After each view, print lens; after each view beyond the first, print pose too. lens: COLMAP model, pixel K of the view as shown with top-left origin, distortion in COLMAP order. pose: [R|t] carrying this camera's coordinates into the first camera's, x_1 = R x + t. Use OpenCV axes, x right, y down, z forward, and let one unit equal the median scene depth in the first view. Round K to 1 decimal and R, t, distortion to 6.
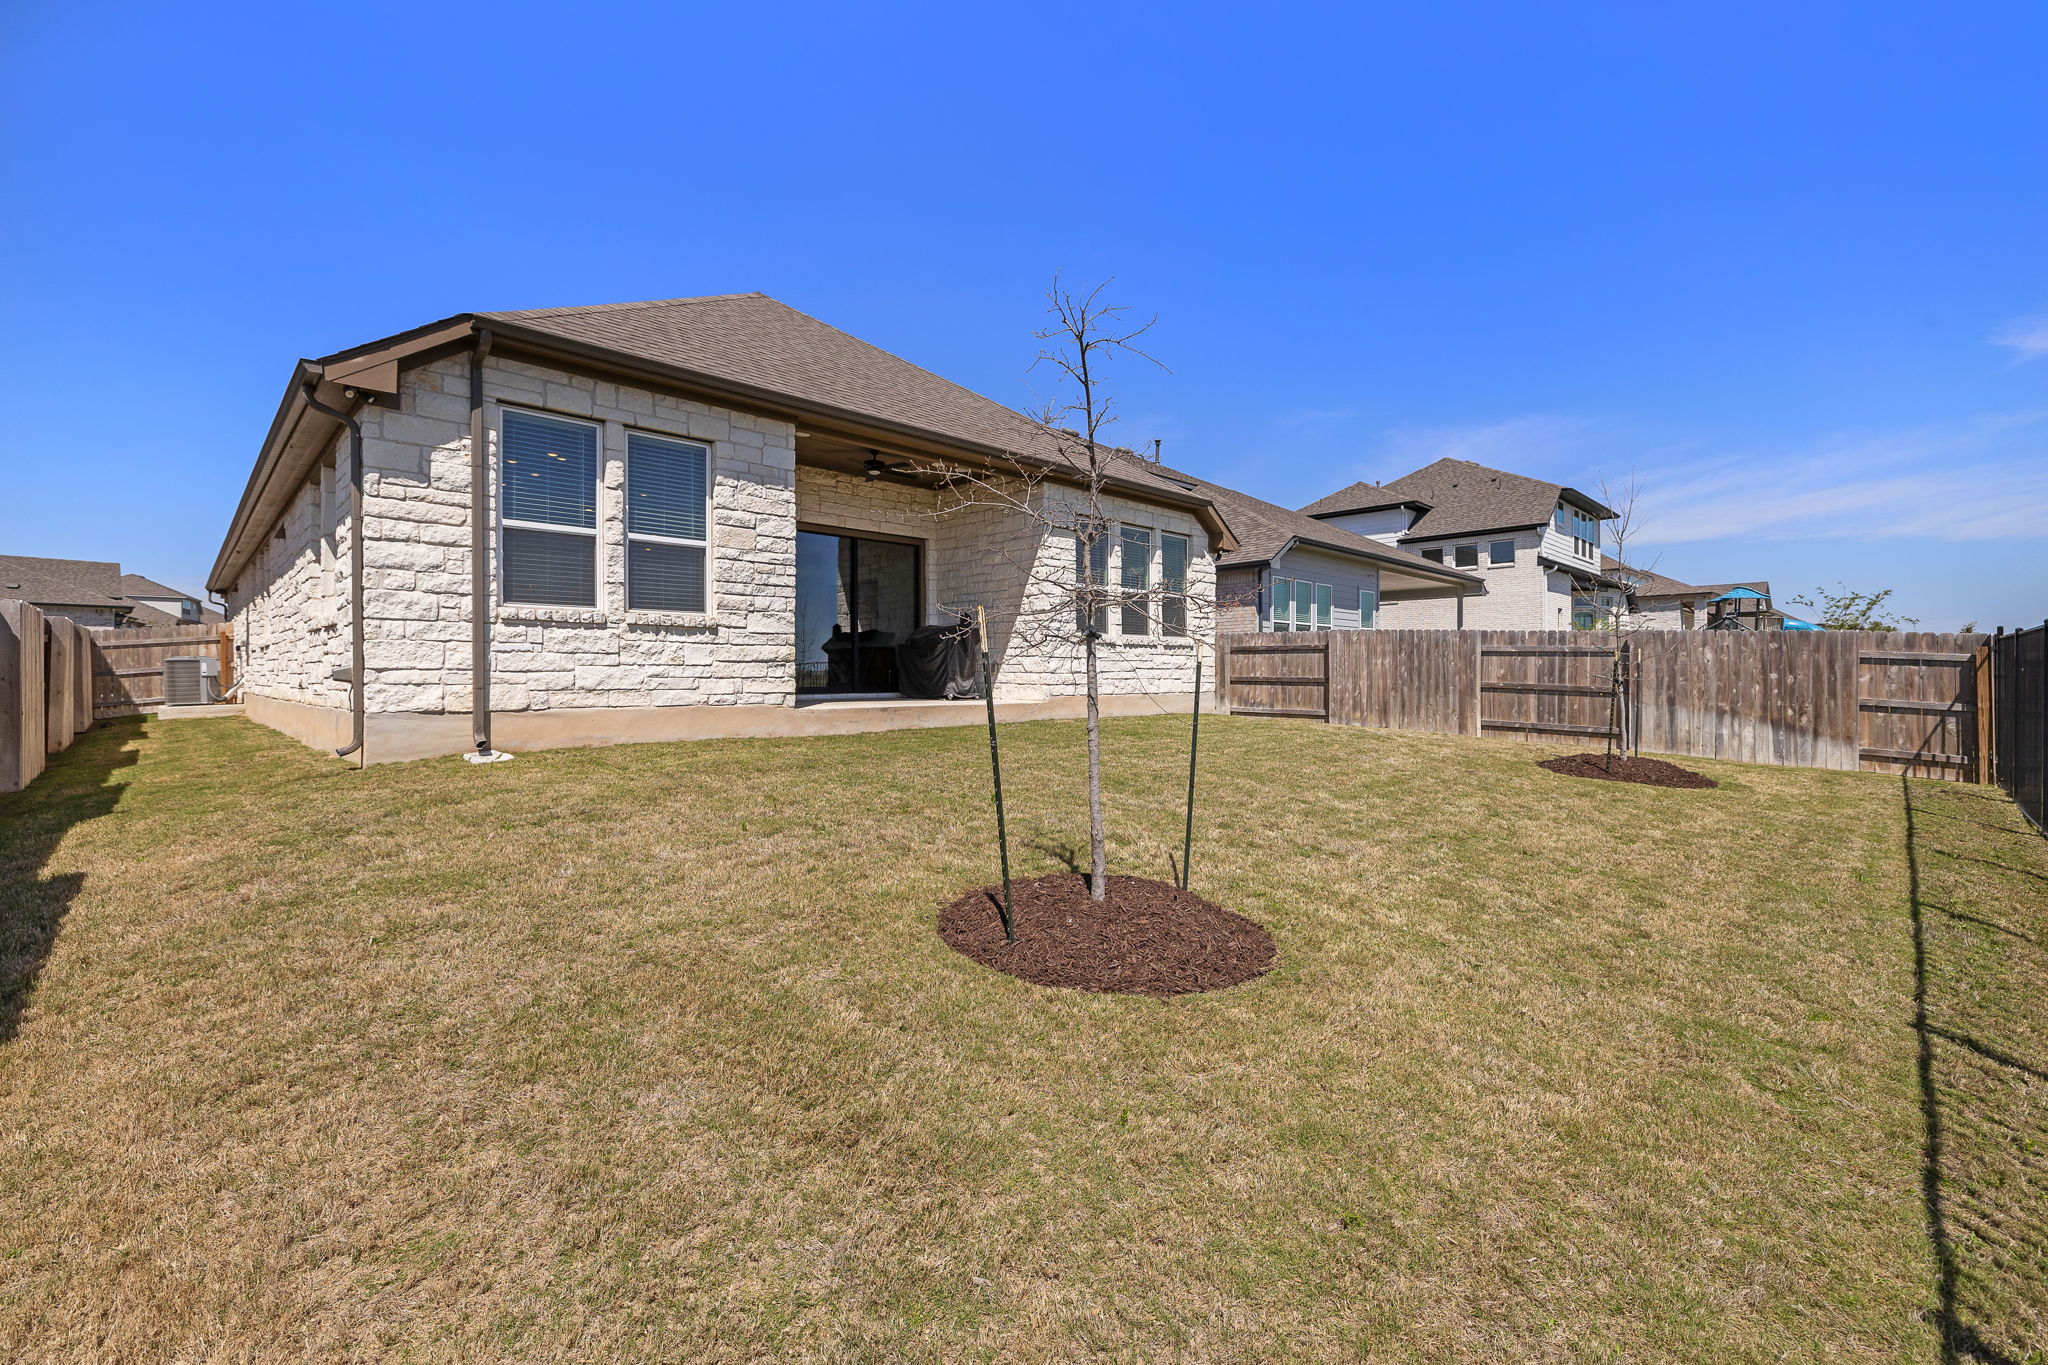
lens RADIAL K [[866.0, 0, 1037.4], [0, 866.0, 672.3], [0, 0, 1]] dist [0.008041, -0.000443]
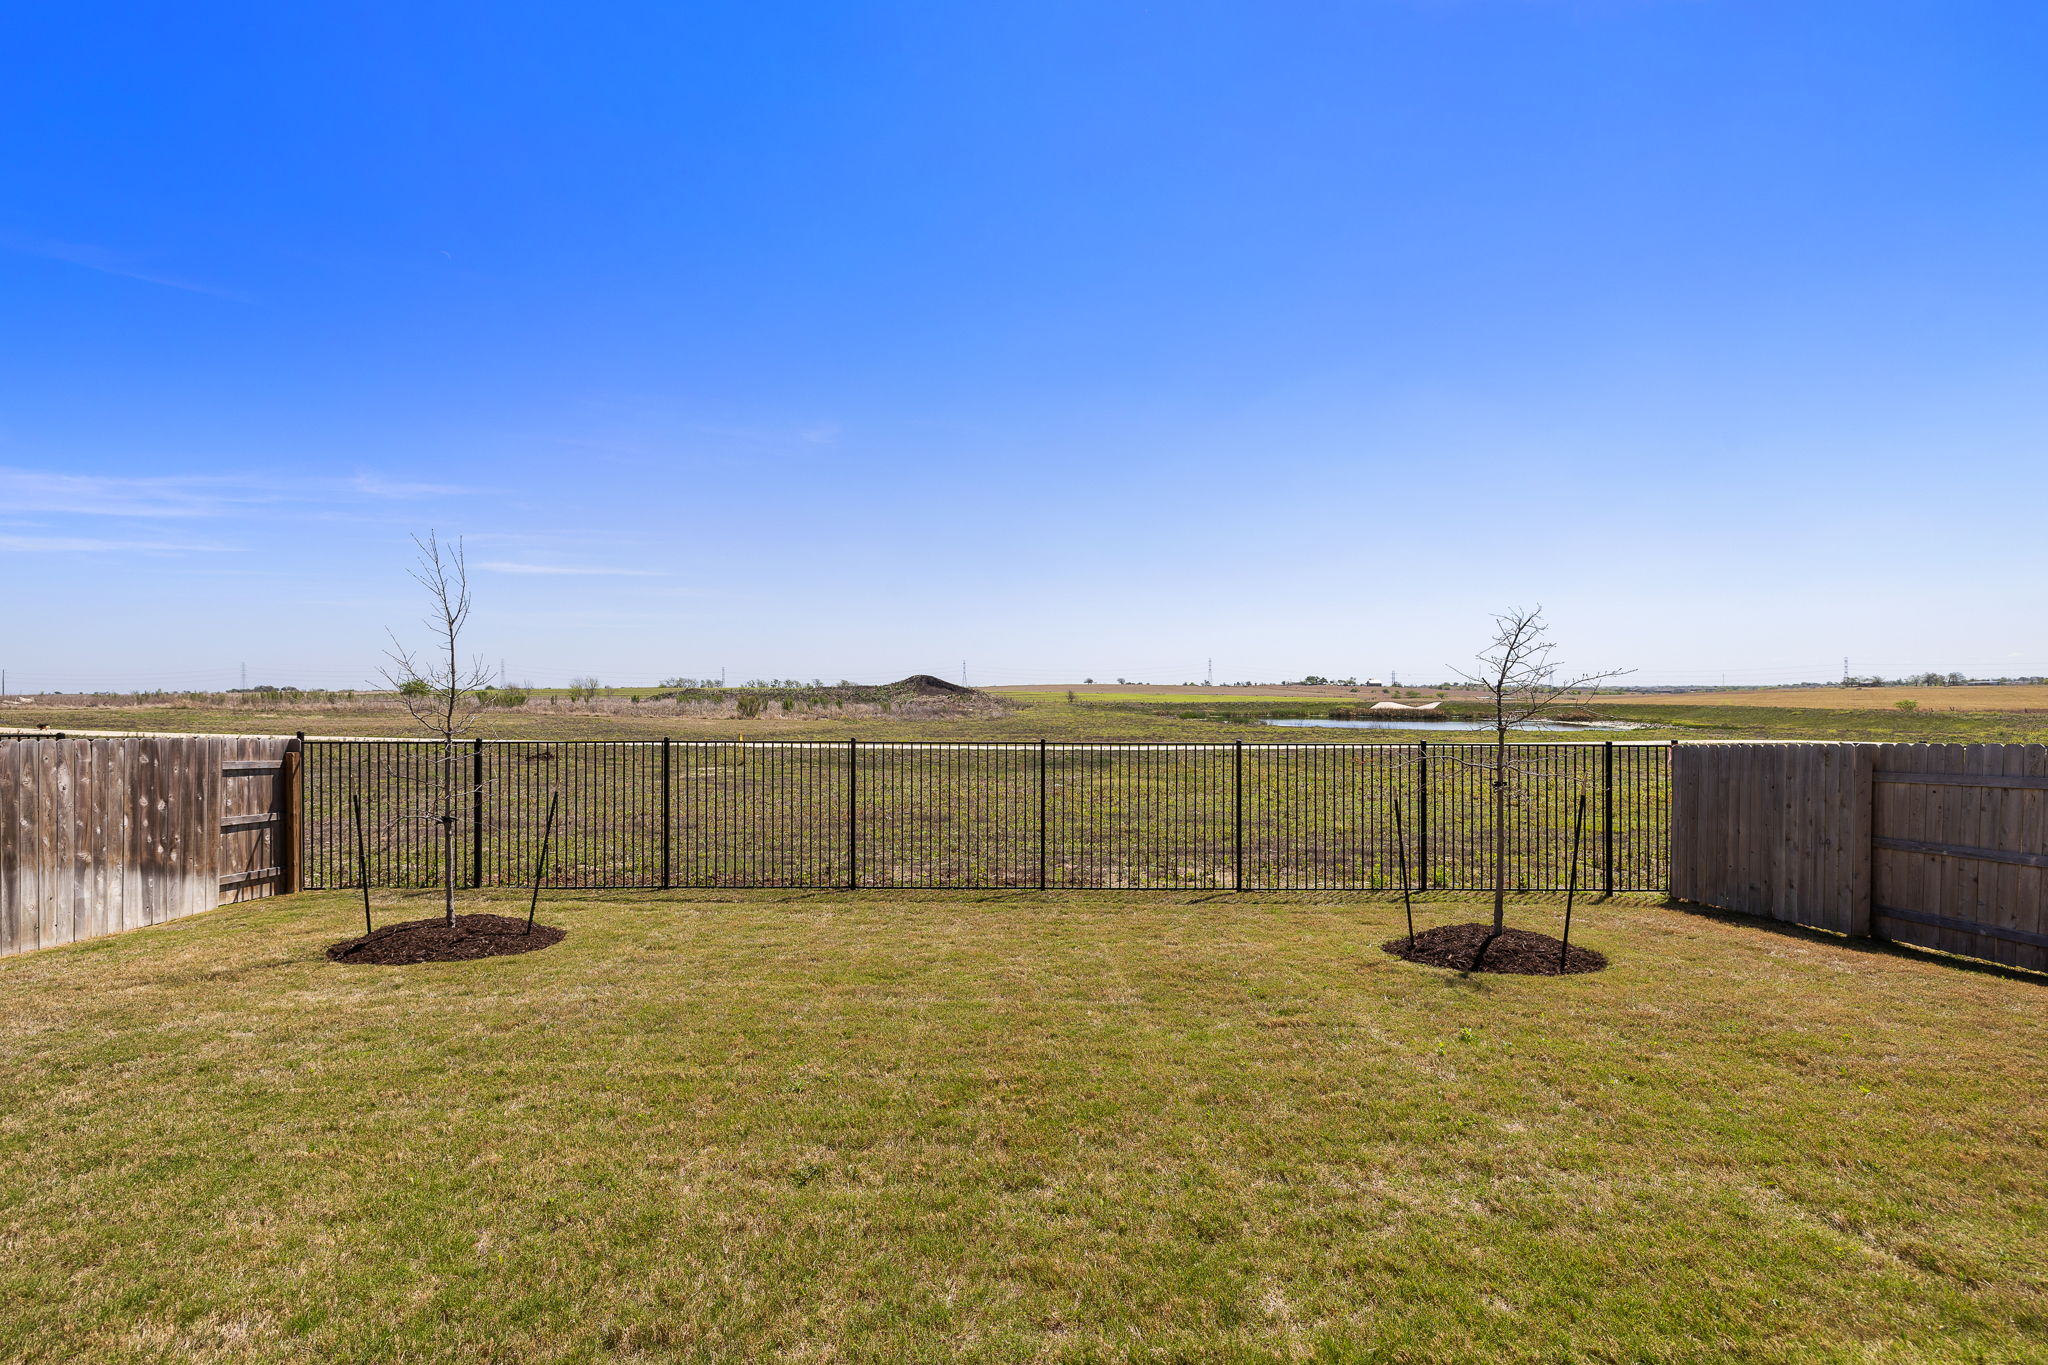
lens RADIAL K [[866.0, 0, 1014.8], [0, 866.0, 691.5], [0, 0, 1]] dist [0.008041, -0.000443]
pose [[-0.708397, 0.010145, 0.705741, -0.167747], [0.009421, 0.999944, -0.004918, -0.073766], [-0.705751, 0.003165, -0.708453, 0.962717]]
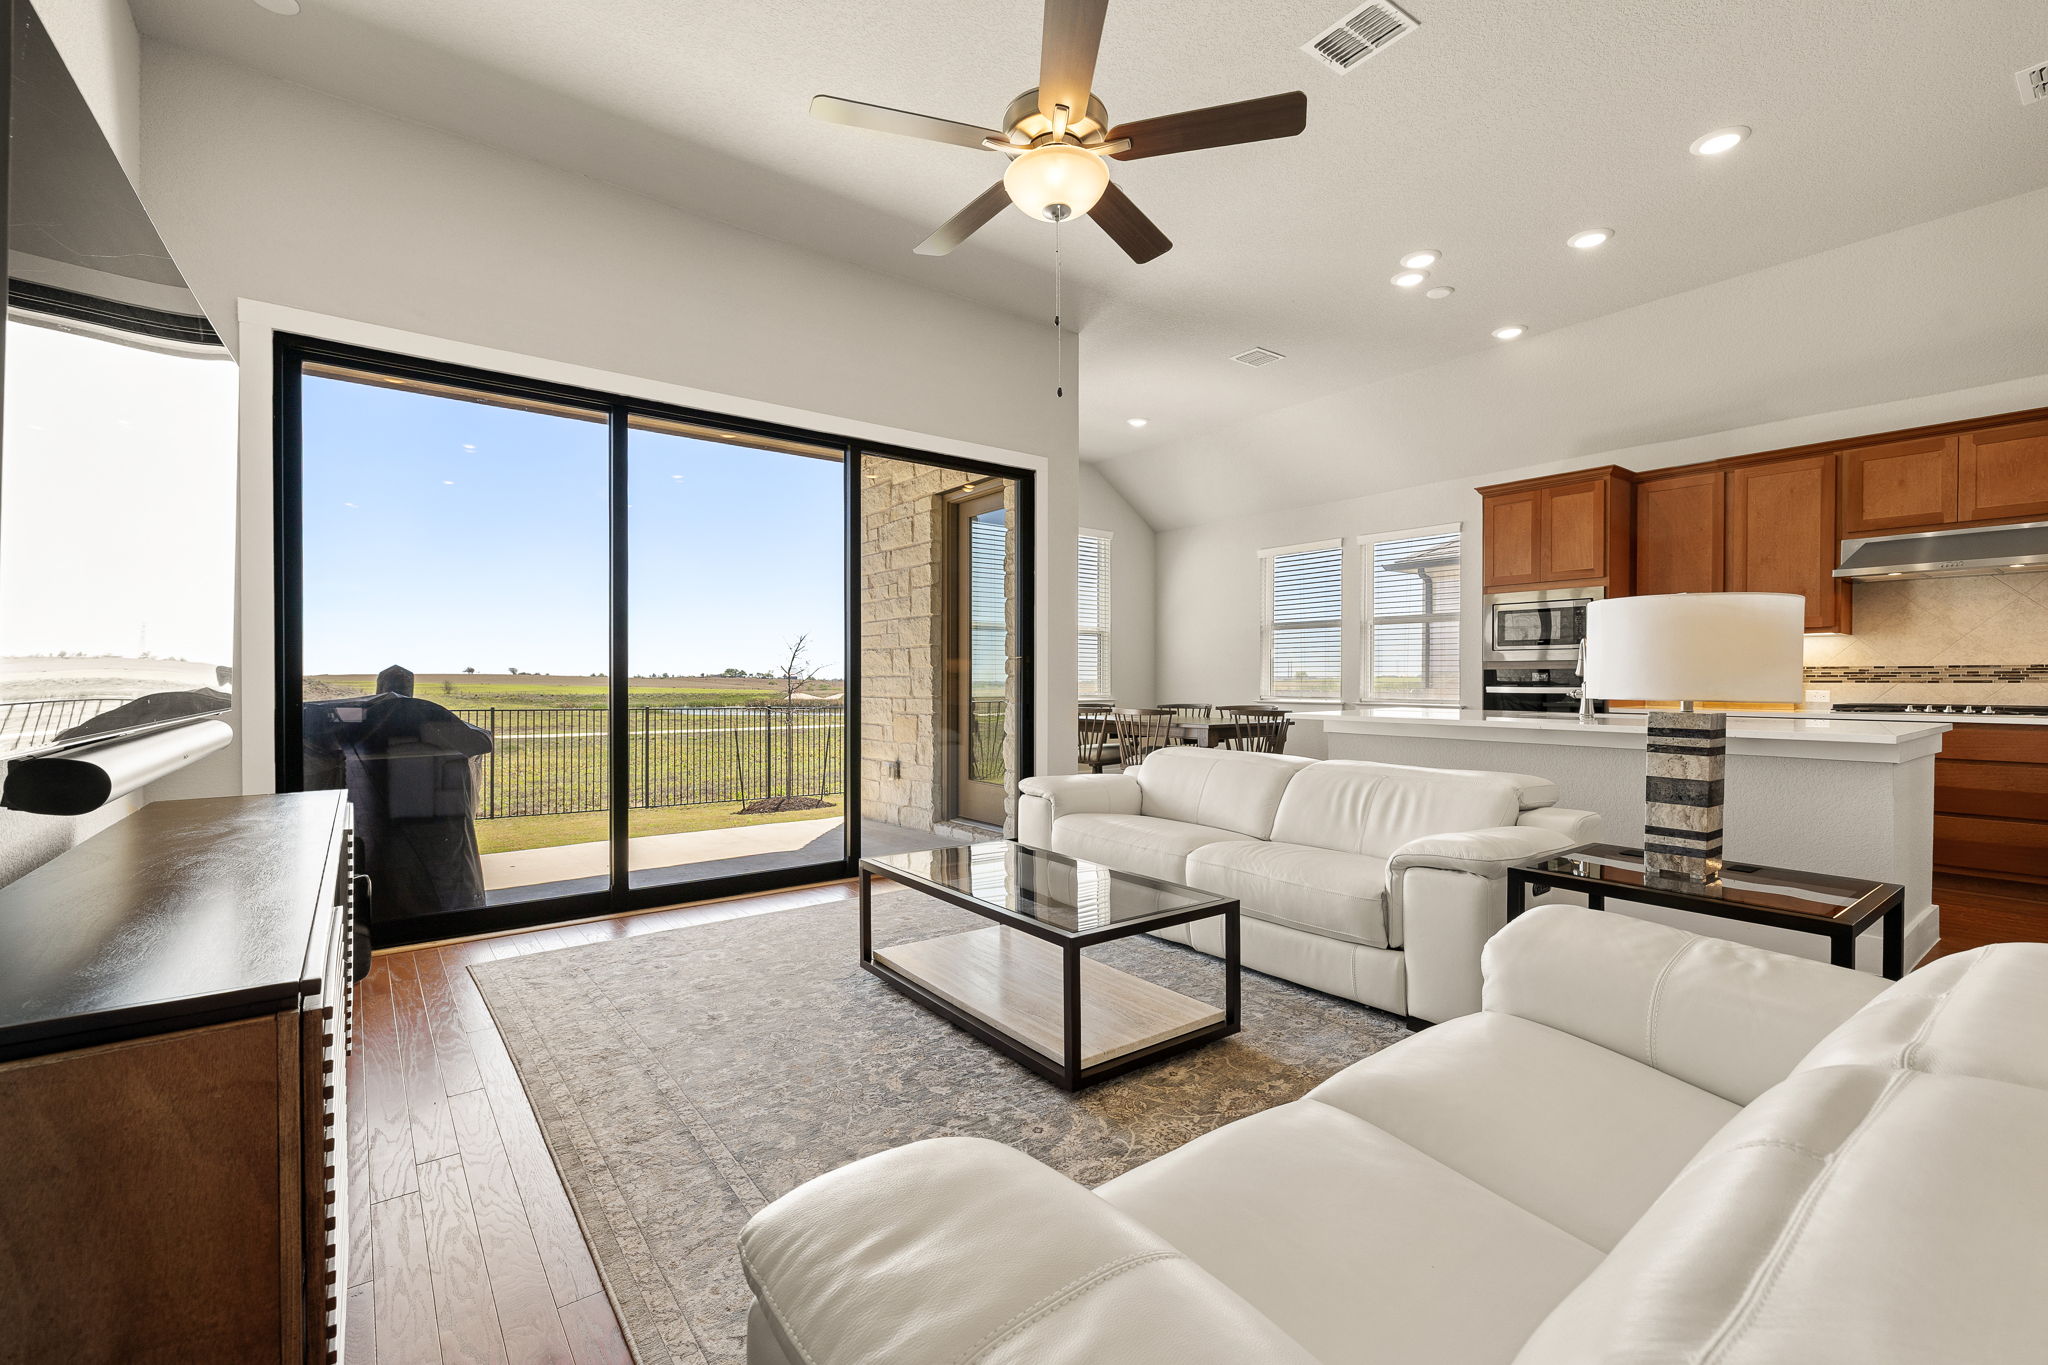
lens RADIAL K [[866.0, 0, 1021.5], [0, 866.0, 664.9], [0, 0, 1]] dist [0.008041, -0.000443]
pose [[-0.991460, 0.007449, 0.130200, -0.419101], [0.004577, 0.999740, -0.022348, -0.057976], [-0.130333, -0.021561, -0.991236, 1.377866]]
